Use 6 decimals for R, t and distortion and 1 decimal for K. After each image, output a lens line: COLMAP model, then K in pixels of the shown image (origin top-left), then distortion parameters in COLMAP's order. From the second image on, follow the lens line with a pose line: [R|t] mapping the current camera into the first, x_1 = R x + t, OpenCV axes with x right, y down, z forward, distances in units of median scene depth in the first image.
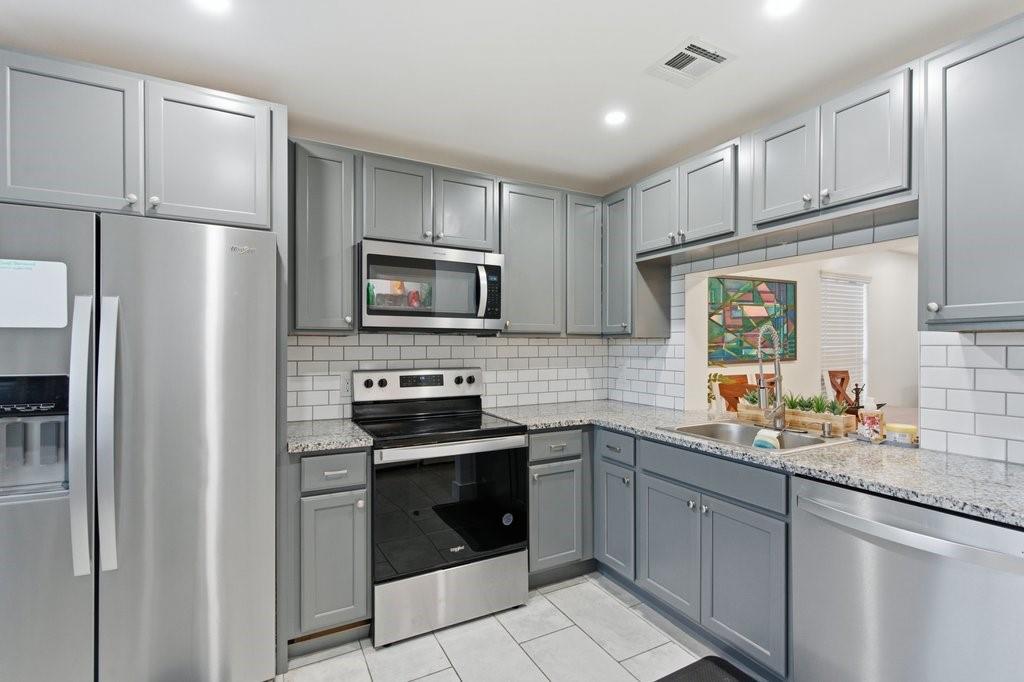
lens RADIAL K [[468.0, 0, 511.3], [0, 468.0, 346.8], [0, 0, 1]] dist [0.002202, 0.000592]
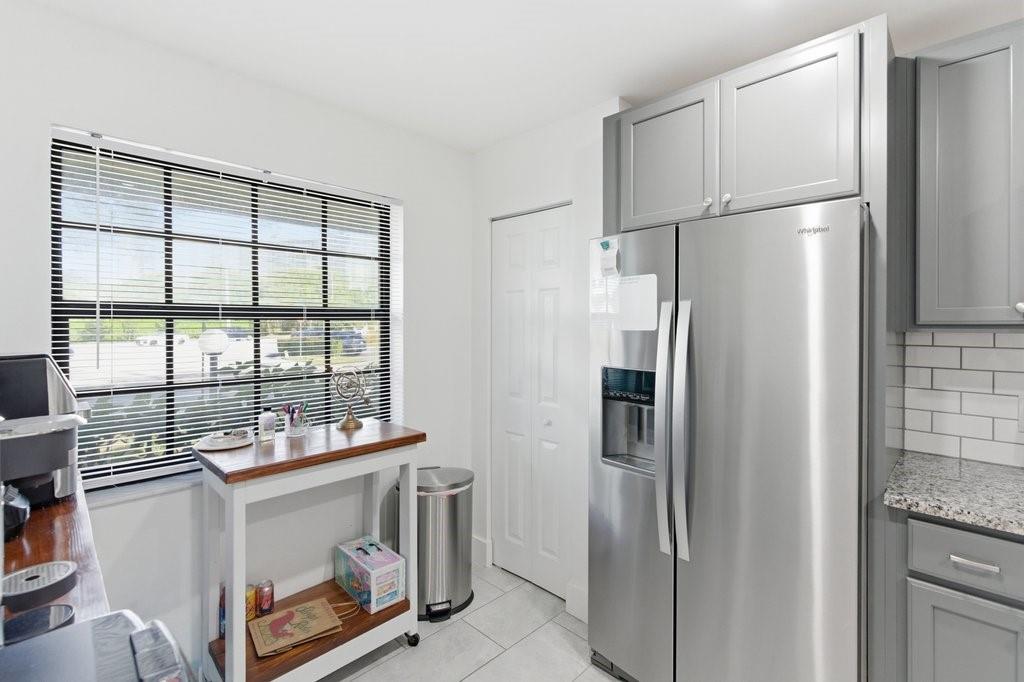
lens RADIAL K [[471.0, 0, 508.7], [0, 471.0, 325.3], [0, 0, 1]] dist [0.000163, -0.000237]
pose [[0.294029, -0.000633, -0.955796, 0.027531], [-0.002210, 0.999997, -0.001342, -0.032628], [0.955794, 0.002507, 0.294027, 0.201185]]
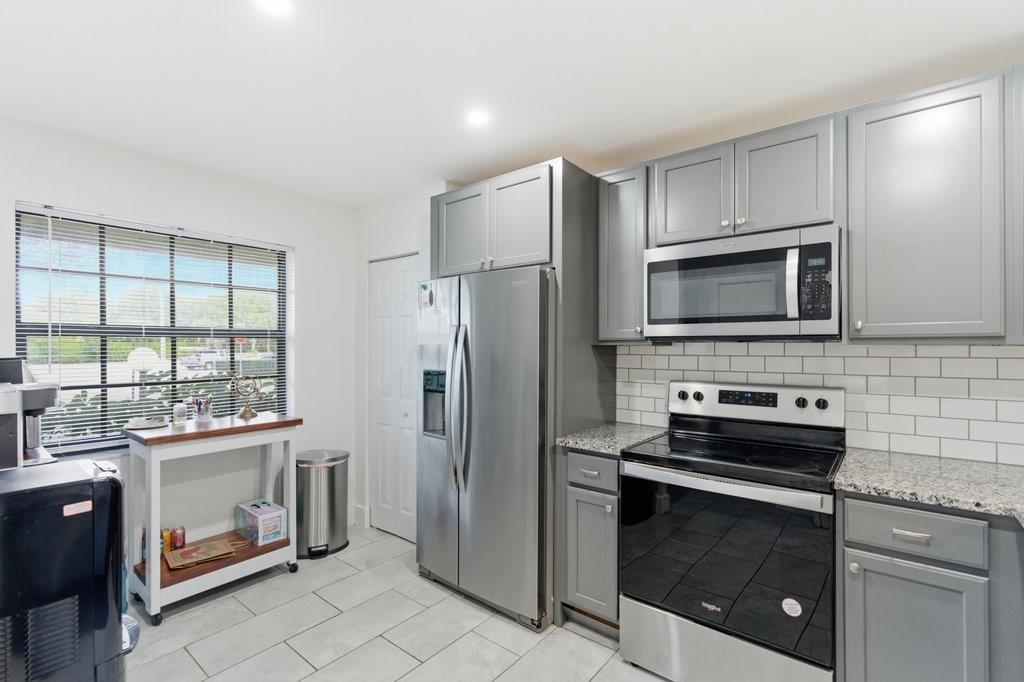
lens RADIAL K [[468.0, 0, 511.3], [0, 468.0, 346.8], [0, 0, 1]] dist [0.002202, 0.000592]
pose [[0.387813, -0.001137, -0.921737, 0.472018], [-0.001950, 0.999996, -0.002054, -0.018320], [0.921736, 0.002594, 0.387809, 0.338918]]
